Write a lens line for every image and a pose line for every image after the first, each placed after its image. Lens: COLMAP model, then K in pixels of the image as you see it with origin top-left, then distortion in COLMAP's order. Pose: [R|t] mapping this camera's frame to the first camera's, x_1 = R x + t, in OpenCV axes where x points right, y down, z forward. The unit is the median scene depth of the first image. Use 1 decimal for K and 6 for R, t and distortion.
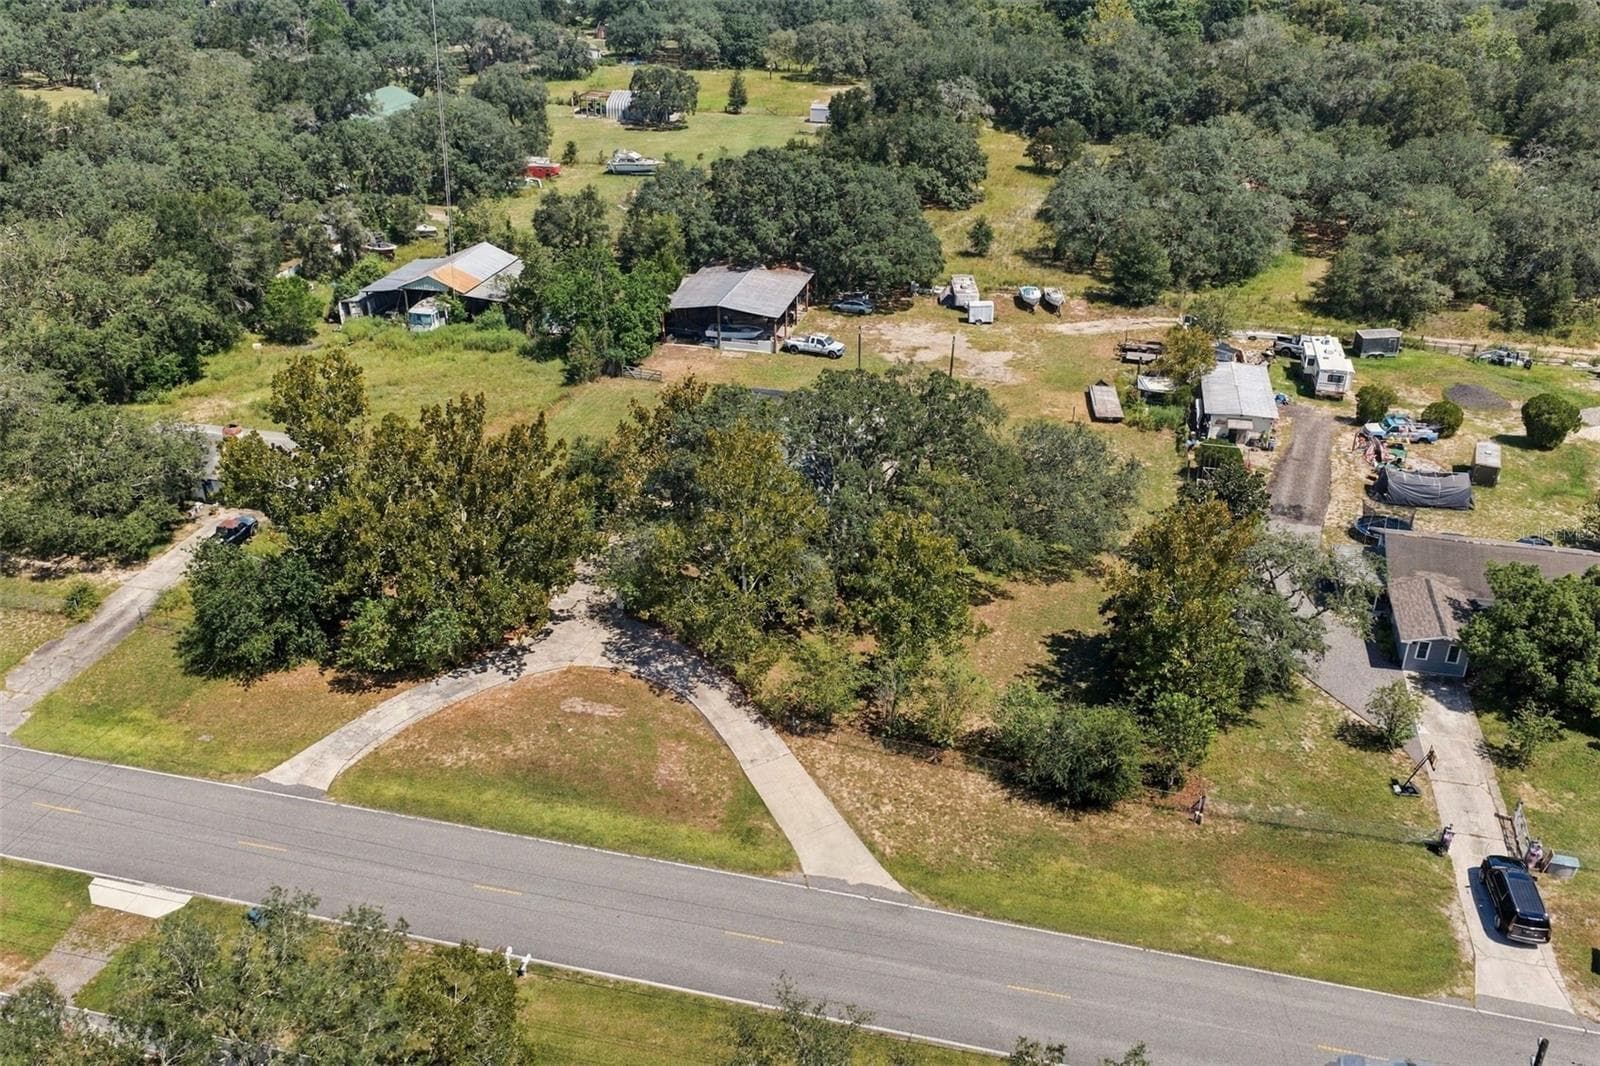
lens RADIAL K [[1335.0, 0, 800.0], [0, 1335.0, 533.0], [0, 0, 1]] dist [0.012243, -0.005636]
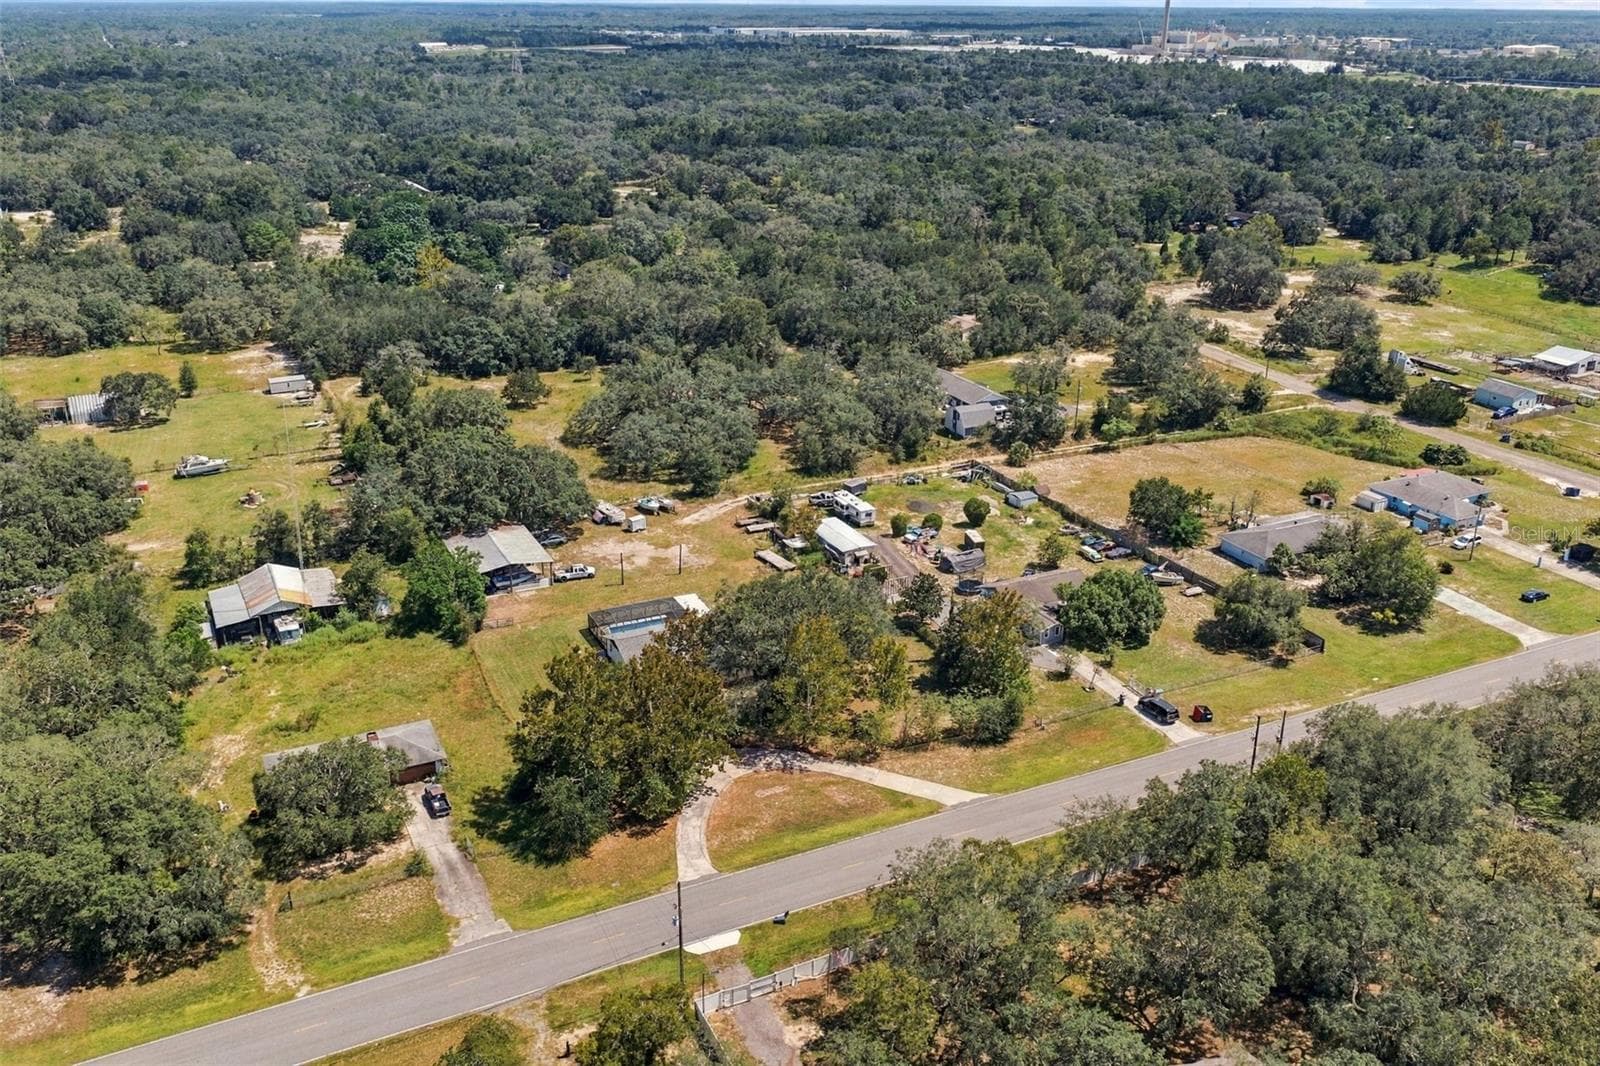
lens RADIAL K [[1335.0, 0, 800.0], [0, 1335.0, 533.0], [0, 0, 1]] dist [0.012243, -0.005636]
pose [[0.764933, -0.240413, 0.597561, -0.779226], [0.292572, 0.956189, 0.010178, -0.147419], [-0.573828, 0.167044, 0.801759, -0.377857]]
